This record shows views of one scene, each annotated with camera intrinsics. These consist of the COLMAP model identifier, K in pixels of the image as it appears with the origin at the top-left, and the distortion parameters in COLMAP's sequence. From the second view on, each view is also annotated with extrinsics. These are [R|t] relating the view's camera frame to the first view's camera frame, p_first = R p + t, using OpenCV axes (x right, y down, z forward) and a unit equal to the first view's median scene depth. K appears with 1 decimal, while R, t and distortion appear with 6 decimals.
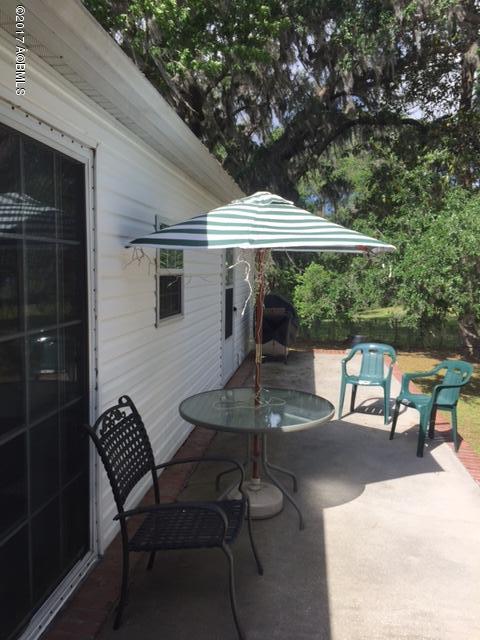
lens RADIAL K [[543.5, 0, 240.0], [0, 543.5, 320.0], [0, 0, 1]] dist [-0.000588, -0.001302]
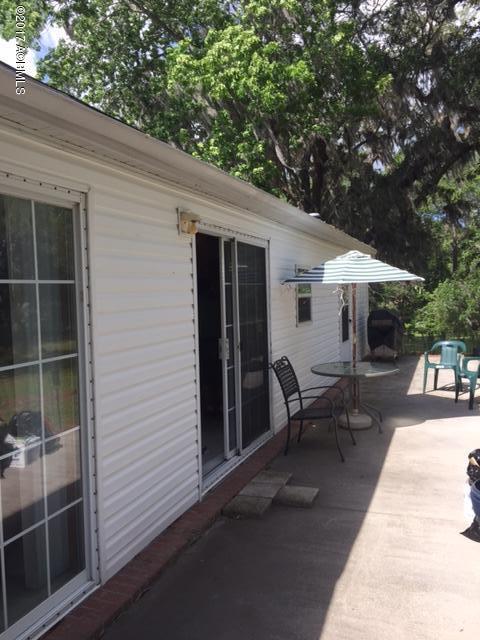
lens RADIAL K [[534.9, 0, 219.9], [0, 534.9, 321.1], [0, 0, 1]] dist [0.041840, -0.001082]
pose [[0.962522, -0.026725, -0.269885, 0.067746], [0.015862, 0.998977, -0.042349, 0.056430], [0.270741, 0.036481, 0.961961, -0.663703]]
